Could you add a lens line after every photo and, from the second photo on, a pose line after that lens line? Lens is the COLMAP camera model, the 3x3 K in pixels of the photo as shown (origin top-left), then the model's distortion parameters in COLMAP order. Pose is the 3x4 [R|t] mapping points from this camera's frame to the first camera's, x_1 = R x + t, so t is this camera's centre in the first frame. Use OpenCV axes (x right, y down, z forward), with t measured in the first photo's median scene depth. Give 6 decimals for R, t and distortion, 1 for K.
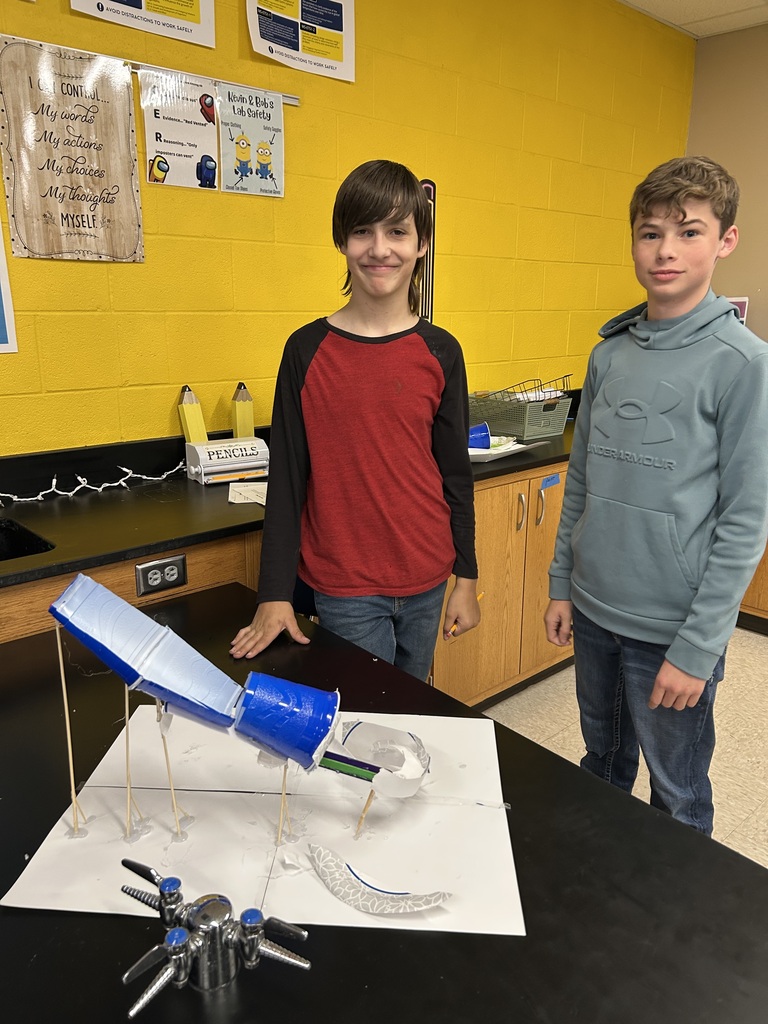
lens RADIAL K [[766.5, 0, 380.4], [0, 766.5, 515.0], [0, 0, 1]] dist [0.025644, -0.016094]
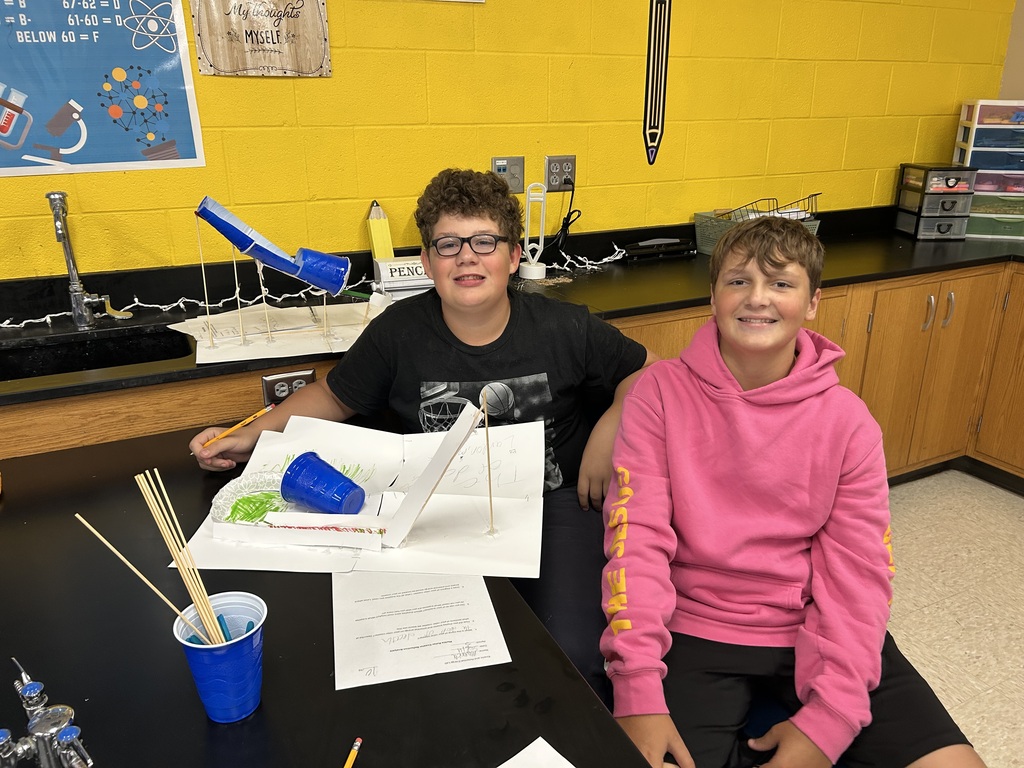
lens RADIAL K [[766.5, 0, 511.9], [0, 766.5, 388.4], [0, 0, 1]] dist [0.025644, -0.016094]
pose [[0.961220, 0.086221, -0.261960, 0.233805], [-0.063749, 0.993612, 0.093121, -0.031330], [0.268315, -0.072810, 0.960576, 0.063163]]
